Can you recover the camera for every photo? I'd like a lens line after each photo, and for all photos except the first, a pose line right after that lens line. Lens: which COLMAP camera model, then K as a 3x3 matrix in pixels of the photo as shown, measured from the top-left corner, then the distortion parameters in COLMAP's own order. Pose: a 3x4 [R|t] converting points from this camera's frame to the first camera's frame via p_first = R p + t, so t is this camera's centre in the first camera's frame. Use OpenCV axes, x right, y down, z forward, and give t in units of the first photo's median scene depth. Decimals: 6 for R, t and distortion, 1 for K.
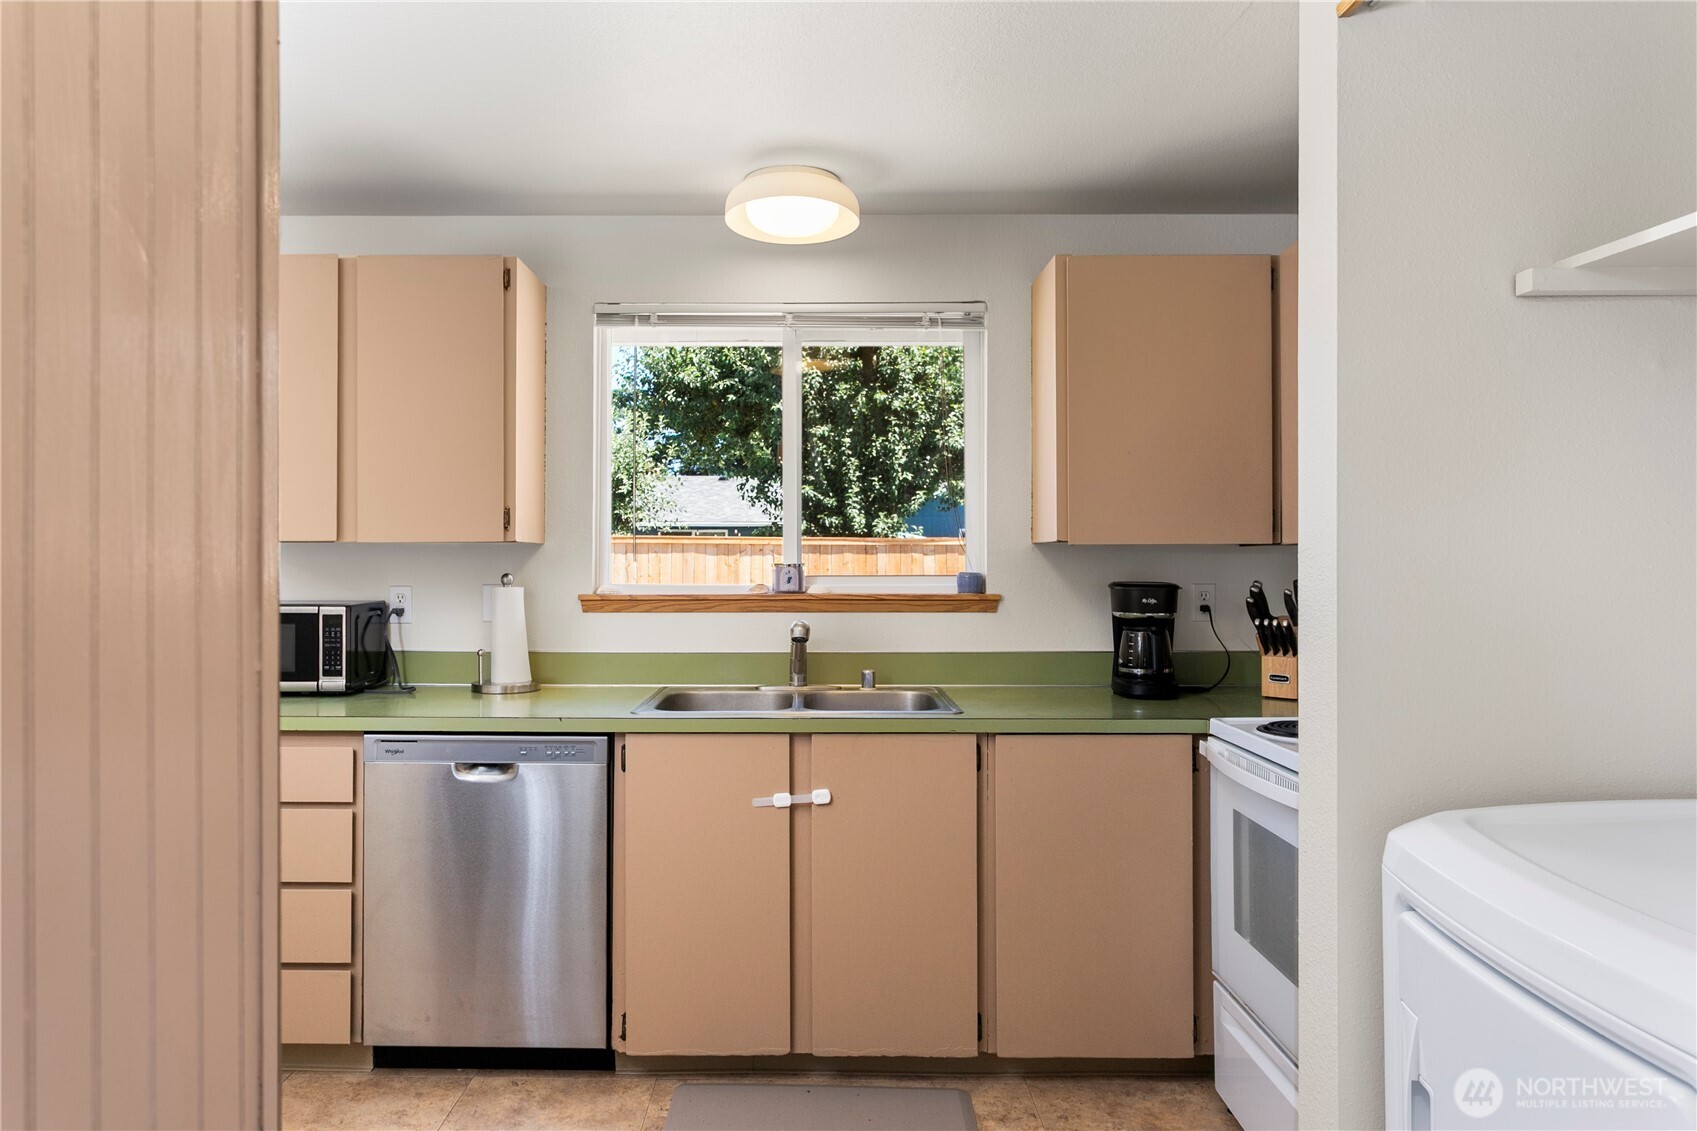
lens RADIAL K [[1095.4, 0, 806.8], [0, 1095.4, 562.1], [0, 0, 1]] dist [-0.004481, 0.002018]
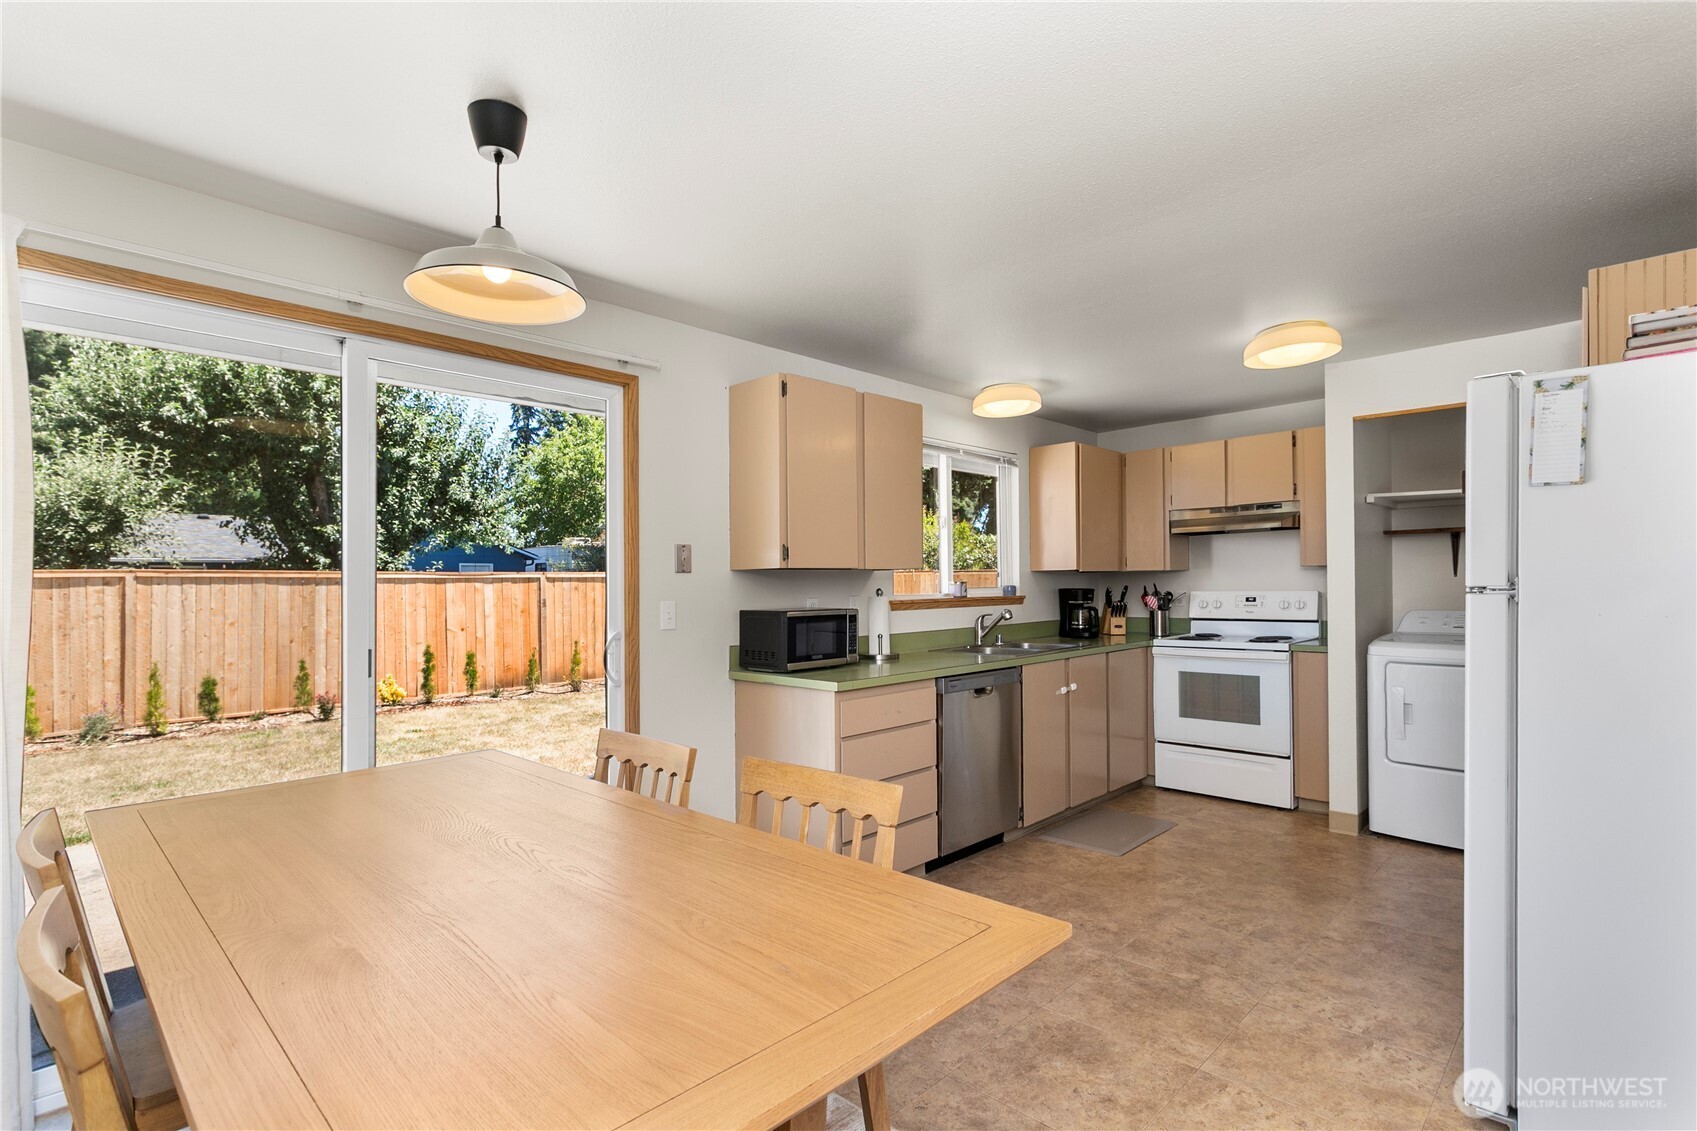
lens RADIAL K [[809.1, 0, 860.7], [0, 809.1, 602.2], [0, 0, 1]] dist [0.001510, 0.001176]
pose [[0.682169, -0.025458, 0.730751, -1.199936], [0.016722, 0.999675, 0.019217, 0.007292], [-0.731003, -0.000889, 0.682373, 0.179217]]
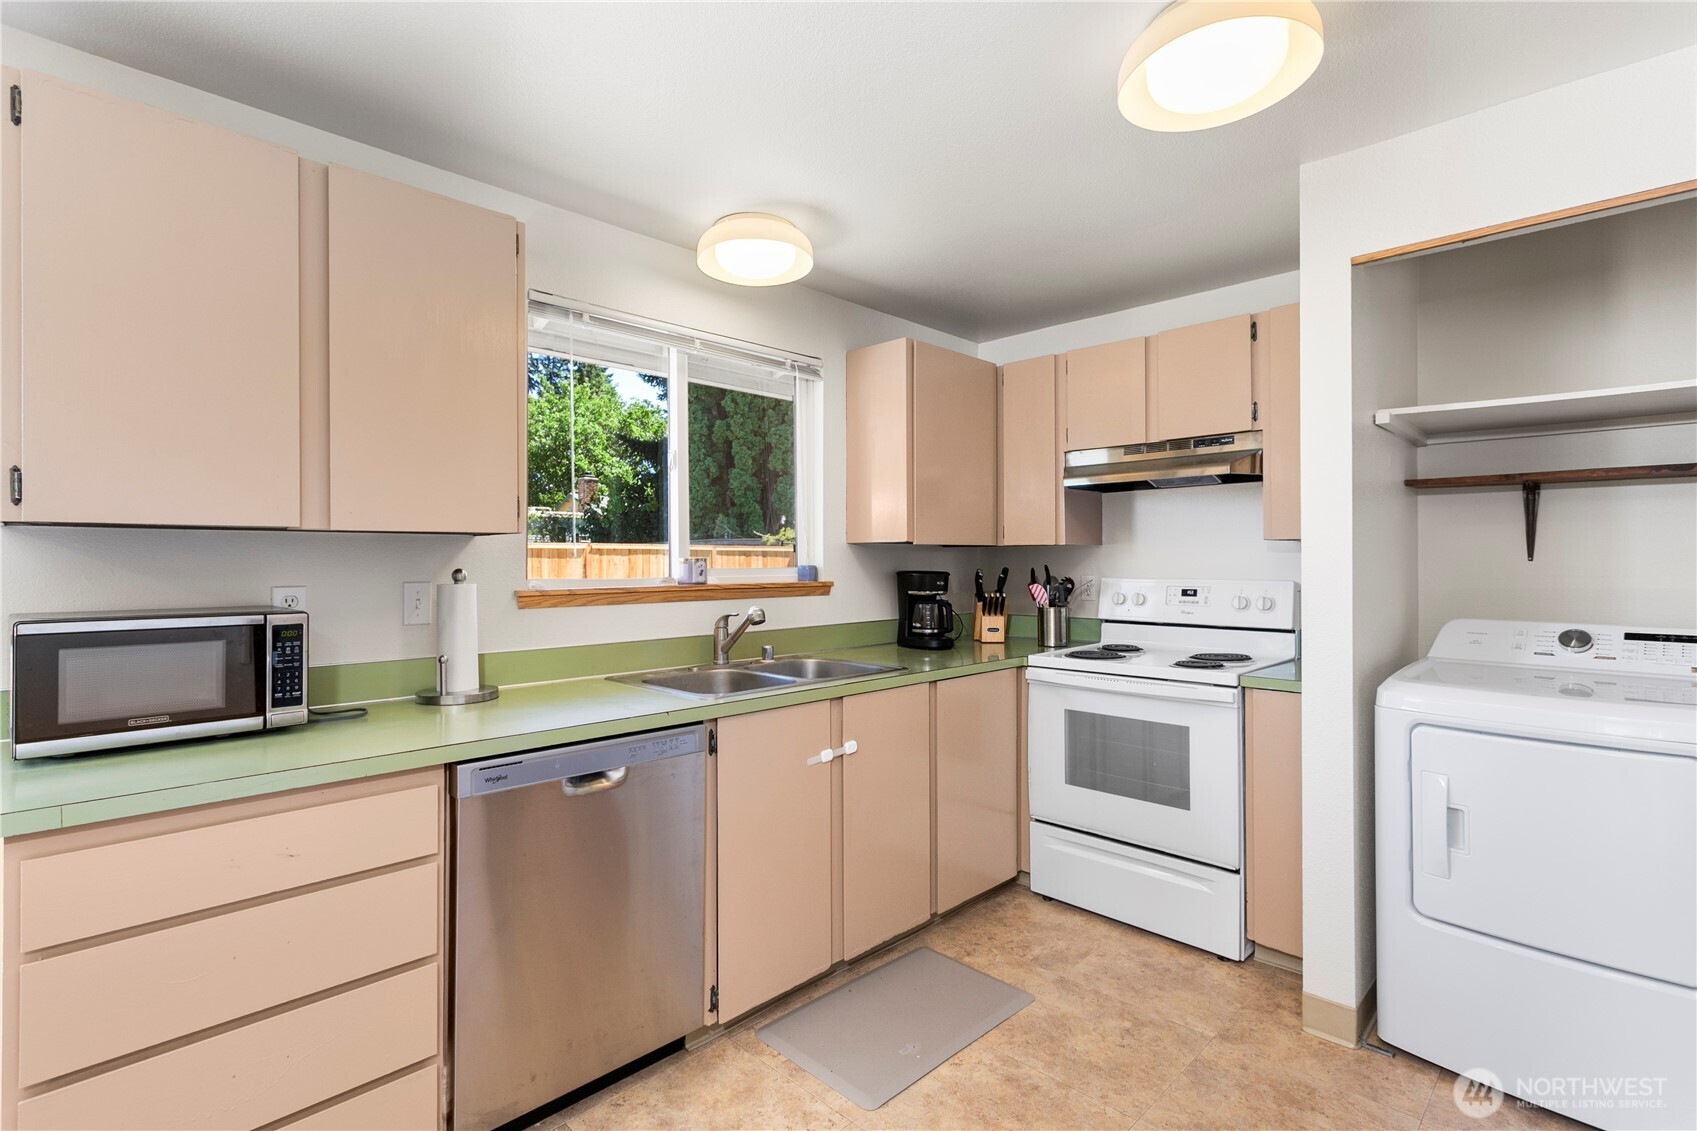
lens RADIAL K [[809.1, 0, 852.6], [0, 809.1, 567.7], [0, 0, 1]] dist [0.001510, 0.001176]
pose [[0.692249, -0.007708, 0.721617, -0.530060], [0.003900, 0.999968, 0.006939, 0.006091], [-0.721648, -0.001989, 0.692257, 0.310686]]
